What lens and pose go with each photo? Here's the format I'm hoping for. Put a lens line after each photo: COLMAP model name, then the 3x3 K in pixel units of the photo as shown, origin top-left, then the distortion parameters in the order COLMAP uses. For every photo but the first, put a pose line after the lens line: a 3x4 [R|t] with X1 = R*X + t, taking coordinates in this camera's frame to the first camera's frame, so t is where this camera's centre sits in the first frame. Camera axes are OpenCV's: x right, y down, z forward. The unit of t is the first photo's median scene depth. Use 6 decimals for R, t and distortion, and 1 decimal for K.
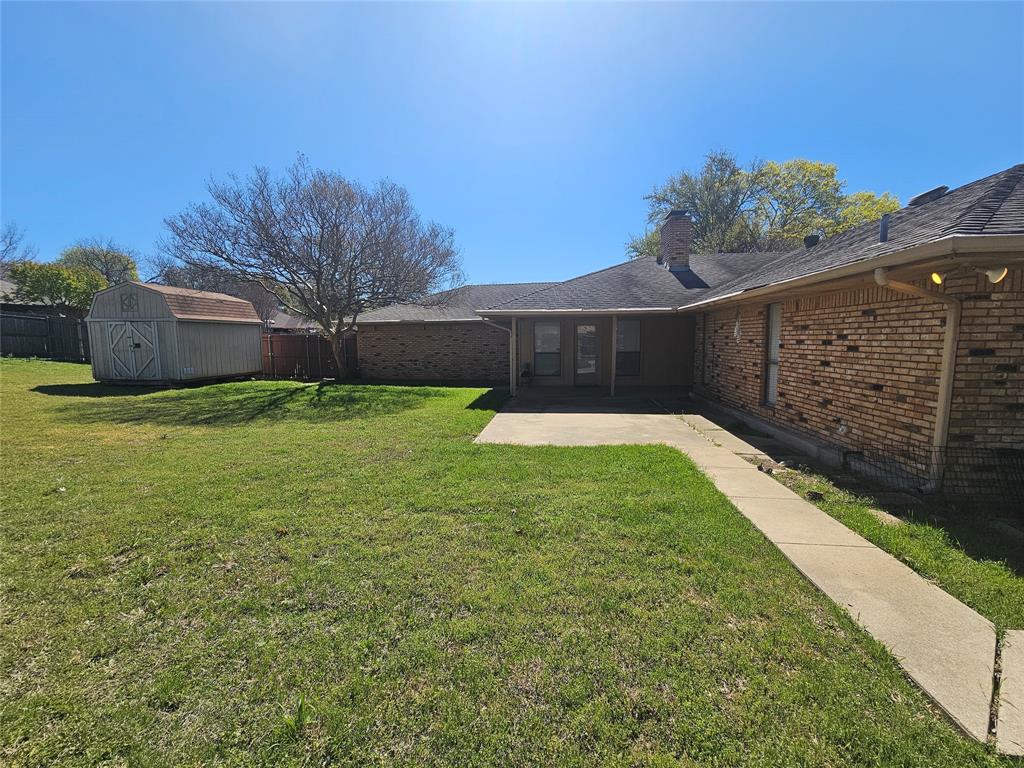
lens RADIAL K [[419.4, 0, 515.0], [0, 419.4, 380.9], [0, 0, 1]] dist [-0.002327, -0.000008]
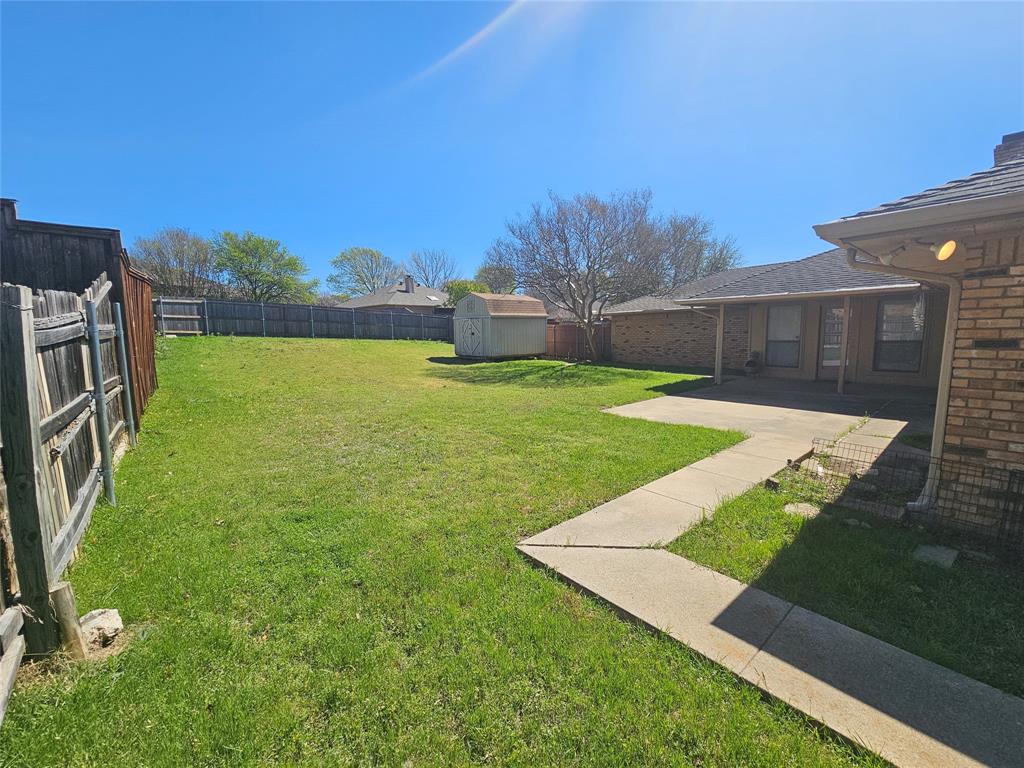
lens RADIAL K [[419.4, 0, 515.0], [0, 419.4, 380.9], [0, 0, 1]] dist [-0.002327, -0.000008]
pose [[0.734046, 0.074095, -0.675046, 0.415152], [-0.053033, 0.997249, 0.051793, 0.003210], [0.677026, -0.002219, 0.735956, -0.073765]]
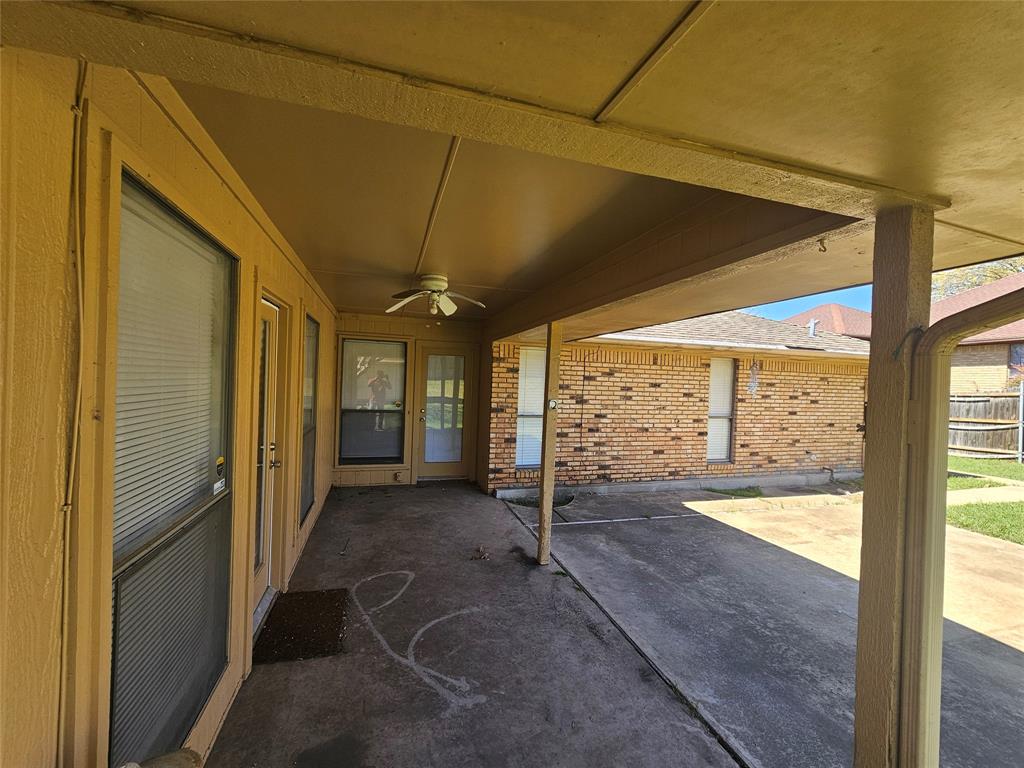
lens RADIAL K [[419.4, 0, 515.0], [0, 419.4, 380.9], [0, 0, 1]] dist [-0.002327, -0.000008]
pose [[-0.401333, -0.004485, 0.915921, -0.078736], [0.063742, 0.997427, 0.032814, -0.153288], [-0.913712, 0.071552, -0.400014, 1.464228]]
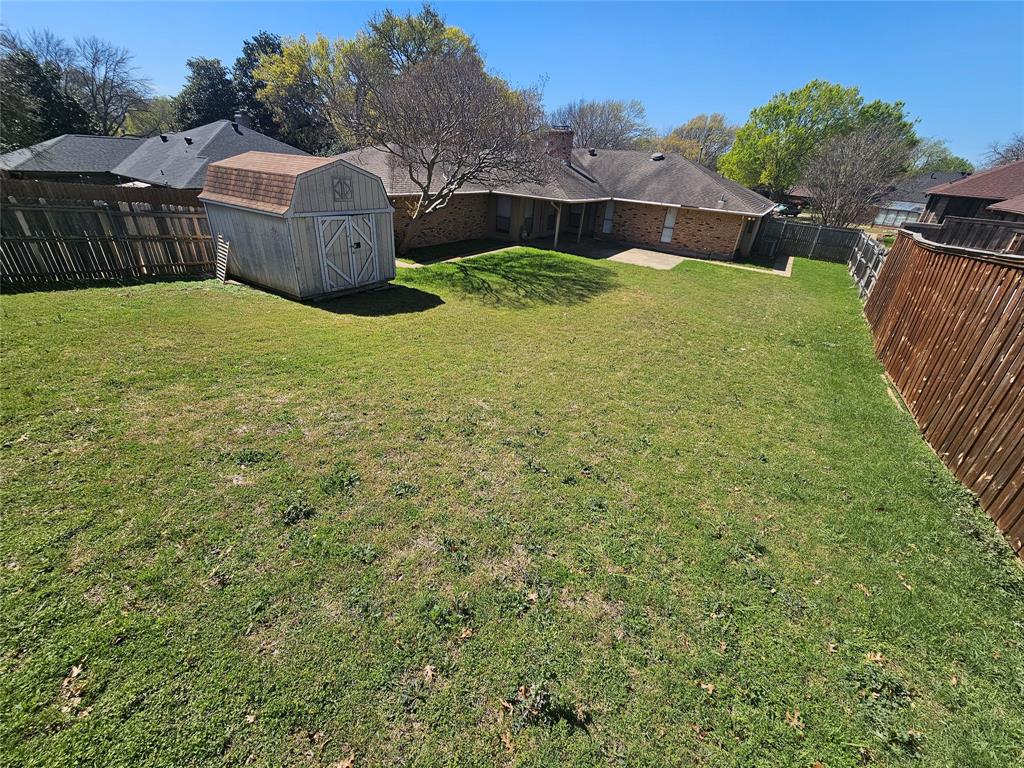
lens RADIAL K [[419.4, 0, 515.0], [0, 419.4, 380.9], [0, 0, 1]] dist [-0.002327, -0.000008]
pose [[0.431596, -0.384433, 0.816049, -2.237808], [0.018594, 0.908243, 0.418030, -0.263034], [-0.901876, -0.165246, 0.399142, 0.481058]]
